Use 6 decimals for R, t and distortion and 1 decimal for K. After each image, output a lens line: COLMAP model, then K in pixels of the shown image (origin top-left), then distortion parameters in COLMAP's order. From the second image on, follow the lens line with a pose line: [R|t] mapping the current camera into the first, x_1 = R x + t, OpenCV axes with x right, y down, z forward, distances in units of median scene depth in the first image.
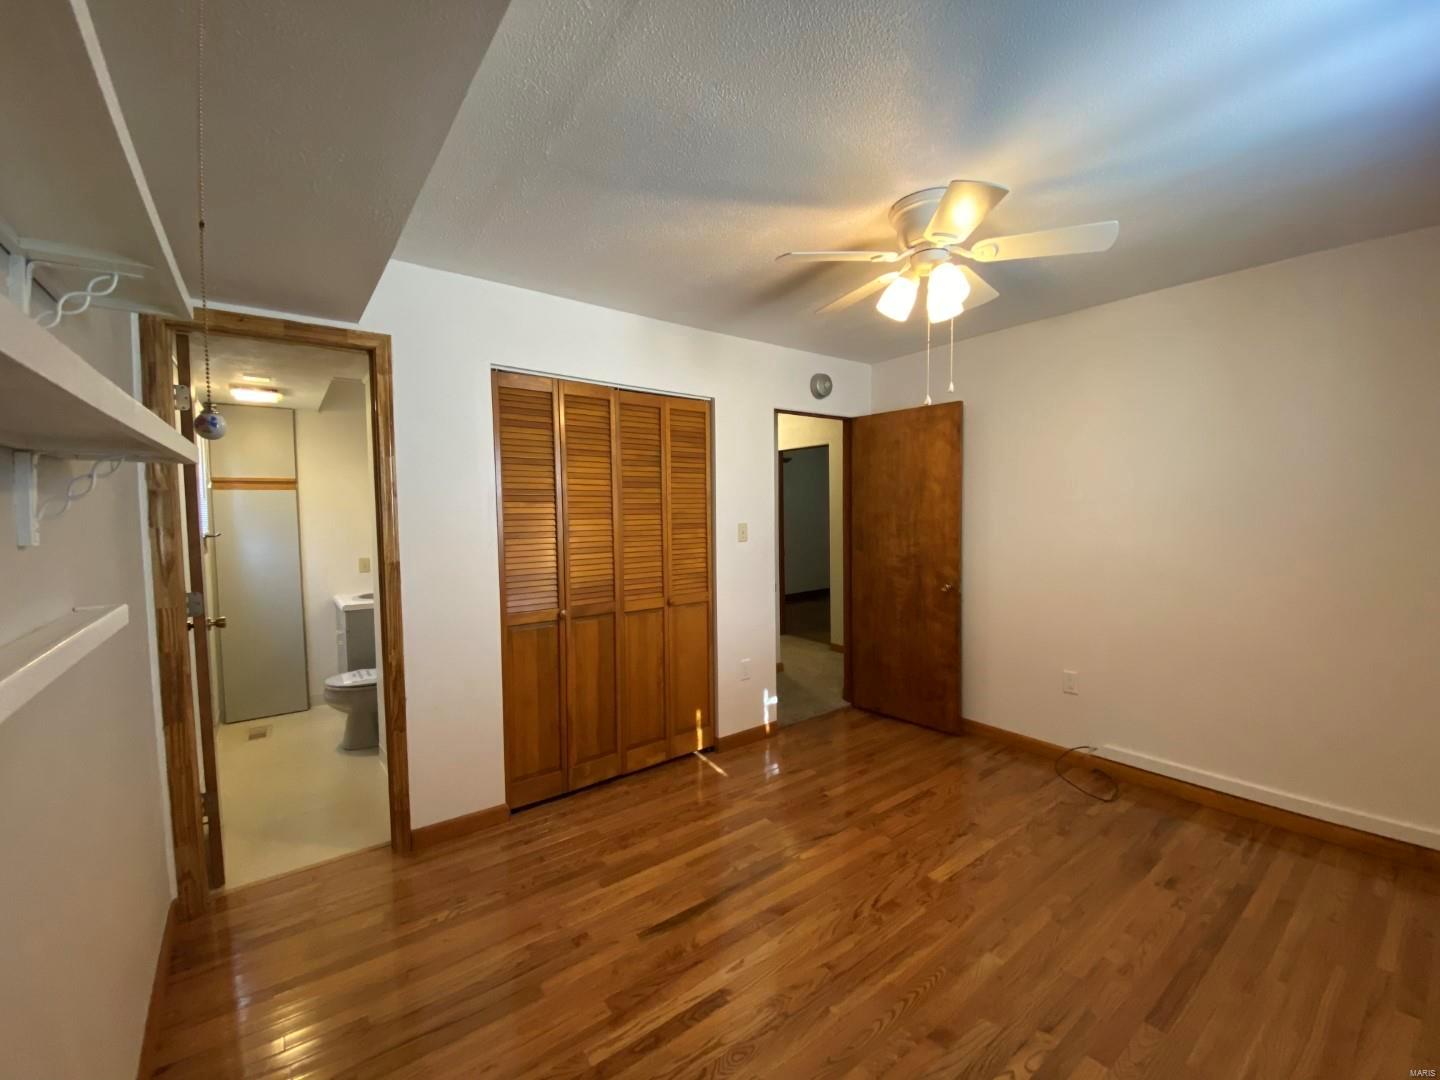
lens RADIAL K [[579.4, 0, 714.8], [0, 579.4, 537.6], [0, 0, 1]] dist [0.003165, -0.014270]
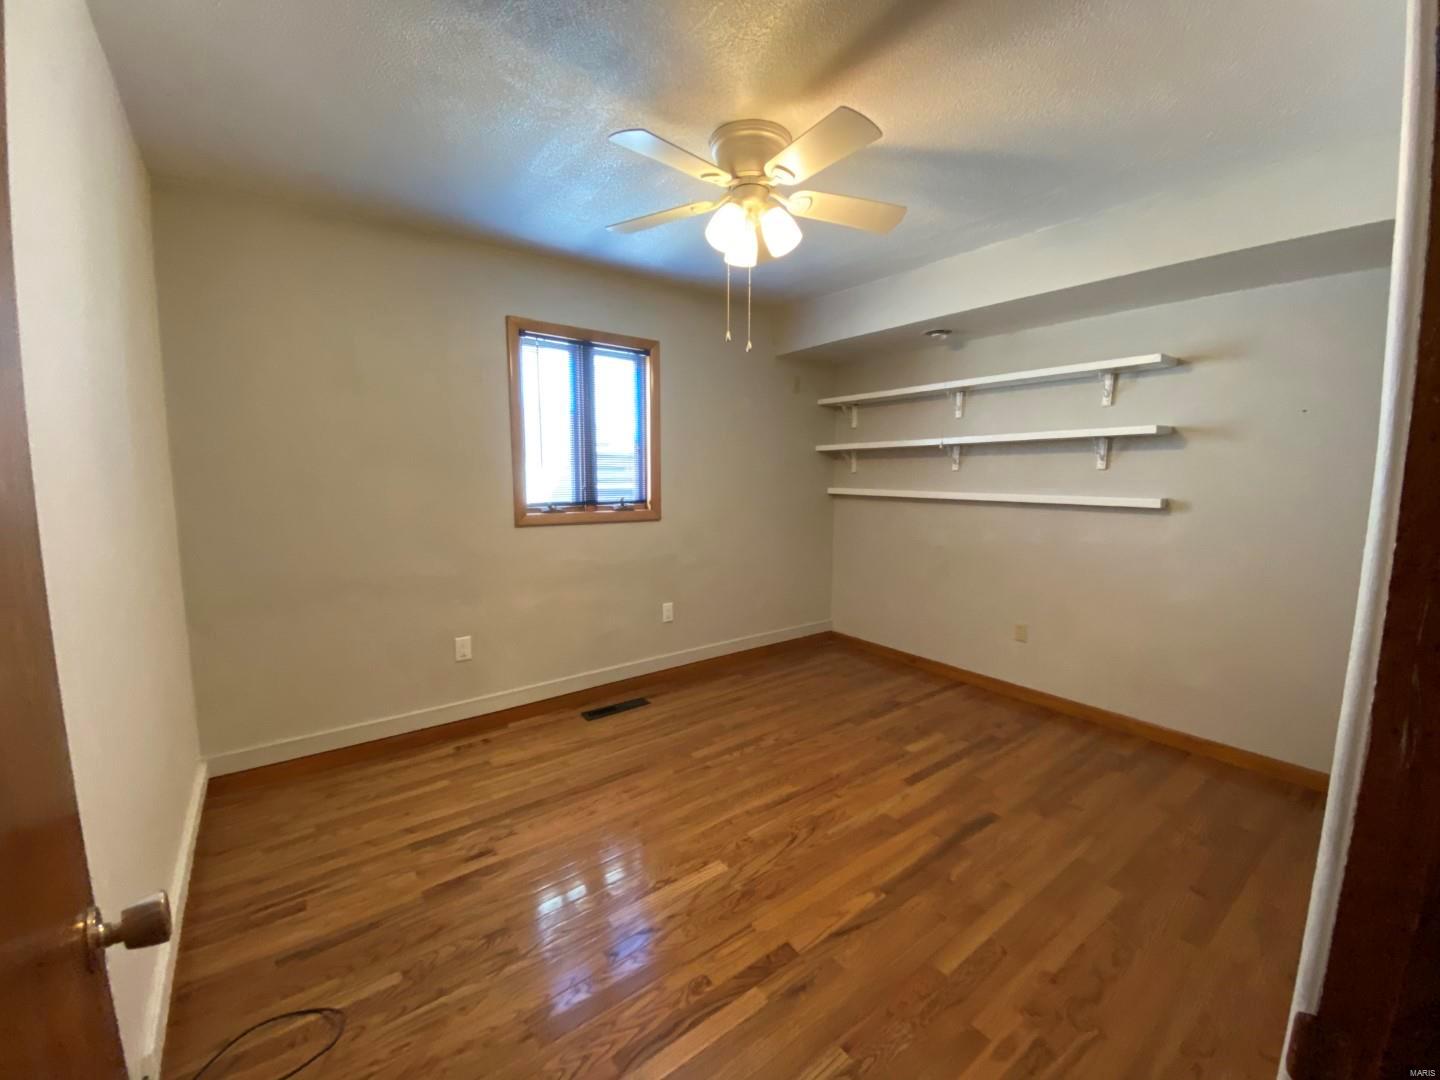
lens RADIAL K [[579.4, 0, 714.8], [0, 579.4, 537.6], [0, 0, 1]] dist [0.003165, -0.014270]
pose [[-0.999865, 0.015112, 0.006460, 0.402868], [0.015970, 0.986210, 0.164728, -0.072195], [-0.003882, 0.164809, -0.986318, 1.927664]]
